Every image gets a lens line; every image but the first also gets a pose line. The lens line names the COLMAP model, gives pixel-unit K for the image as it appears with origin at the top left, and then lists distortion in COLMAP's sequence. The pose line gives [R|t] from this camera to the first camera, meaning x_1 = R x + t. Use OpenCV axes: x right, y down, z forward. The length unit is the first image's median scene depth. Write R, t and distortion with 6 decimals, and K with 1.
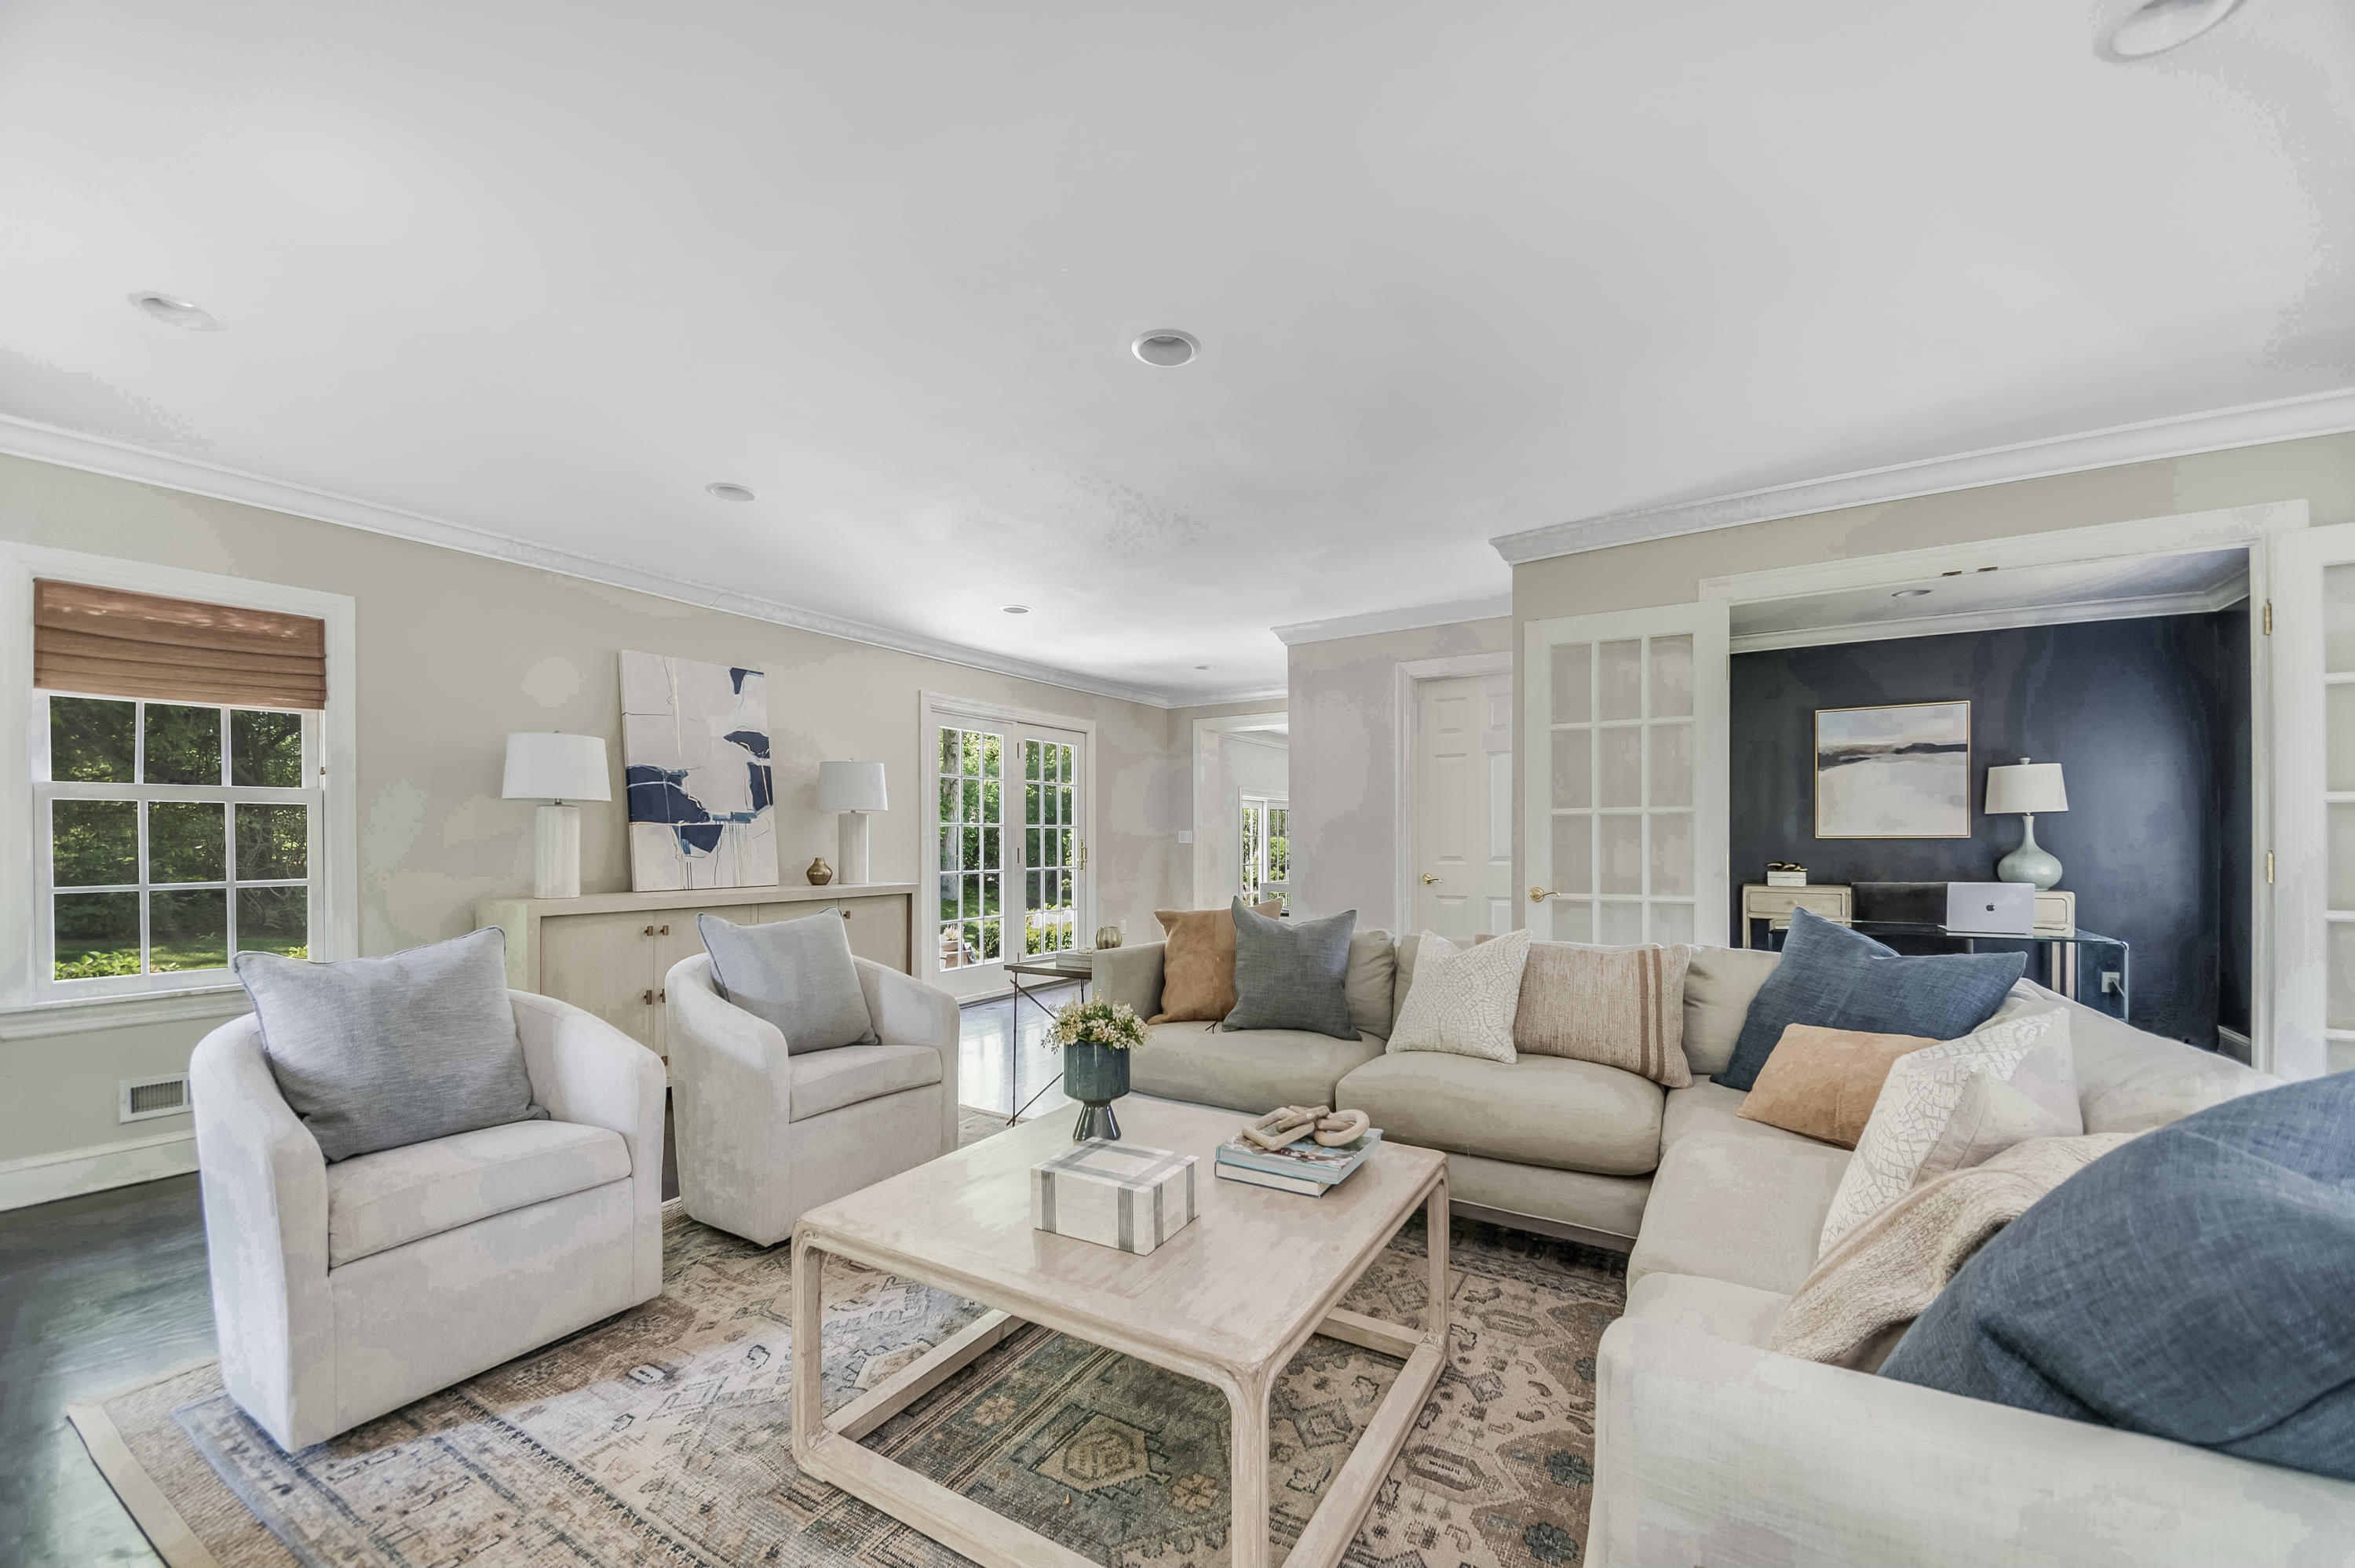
lens RADIAL K [[908.1, 0, 1235.6], [0, 908.1, 843.2], [0, 0, 1]] dist [0.019773, -0.010875]
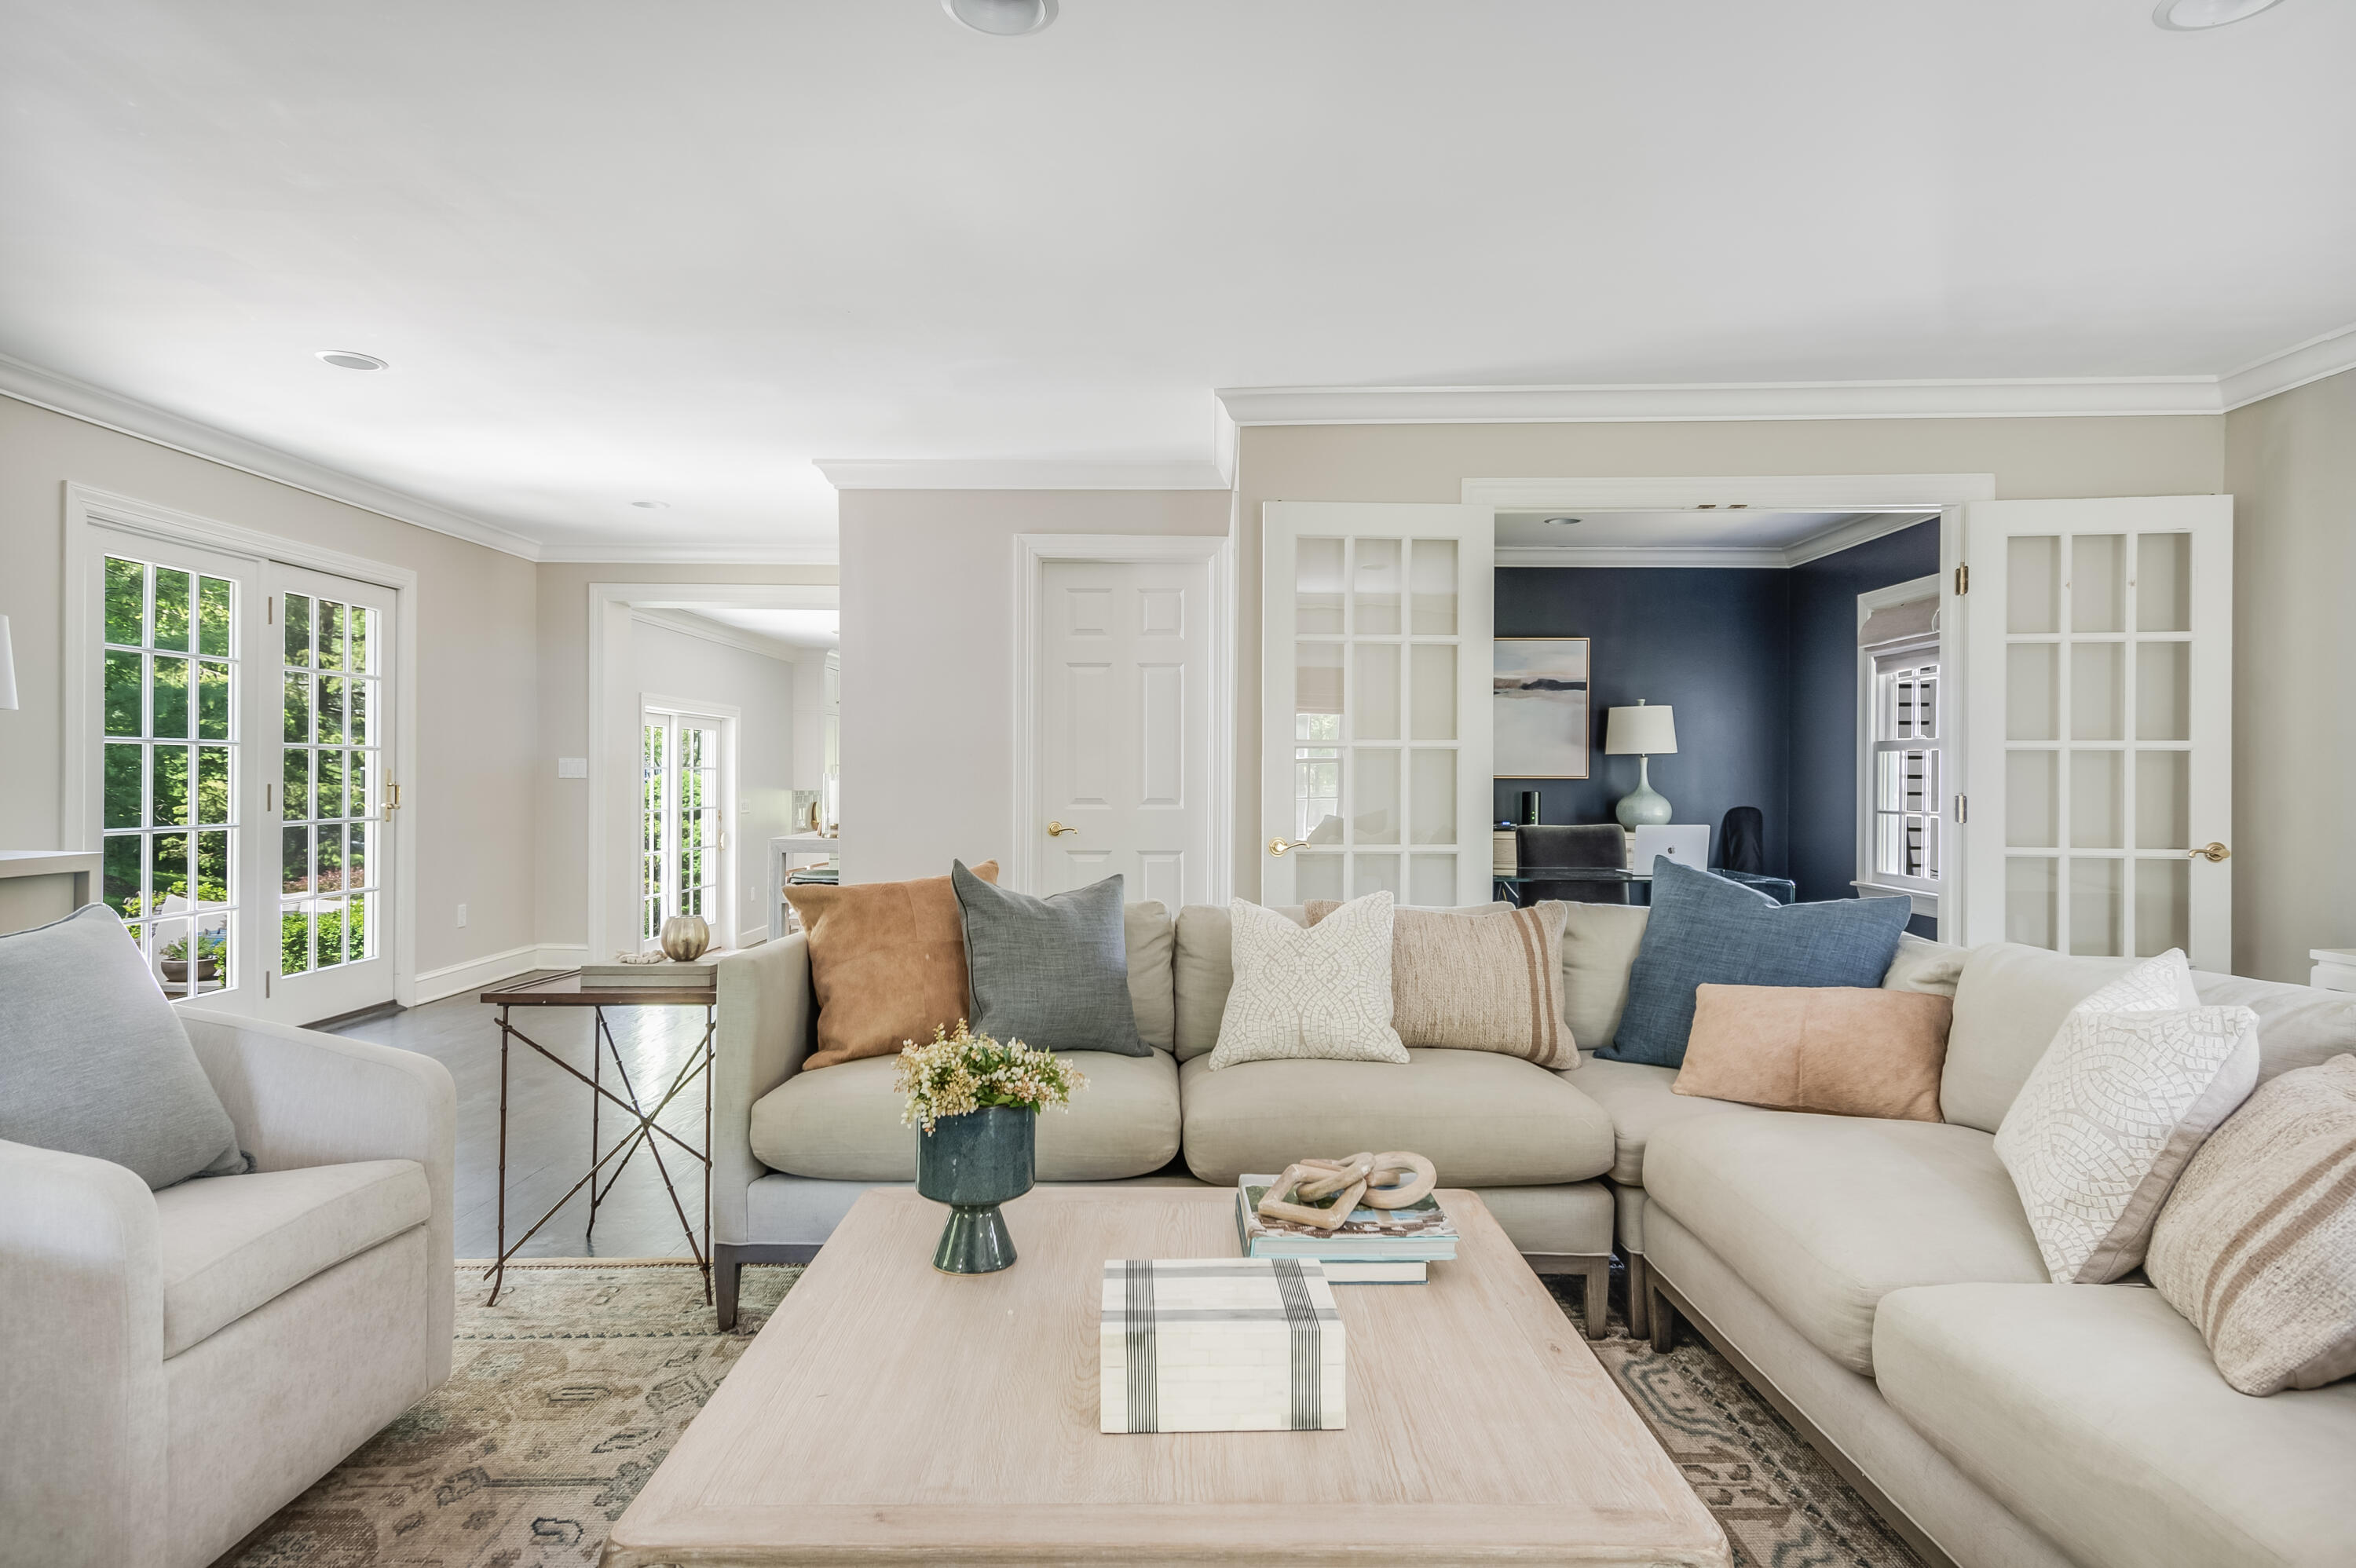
lens RADIAL K [[1197.0, 0, 1178.0], [0, 1197.0, 784.0], [0, 0, 1]] dist [0.020354, -0.000246]
pose [[0.861657, 0.003980, 0.507476, -0.292050], [-0.005802, 0.999981, 0.002009, -0.000126], [-0.507458, -0.004676, 0.861664, 0.155356]]
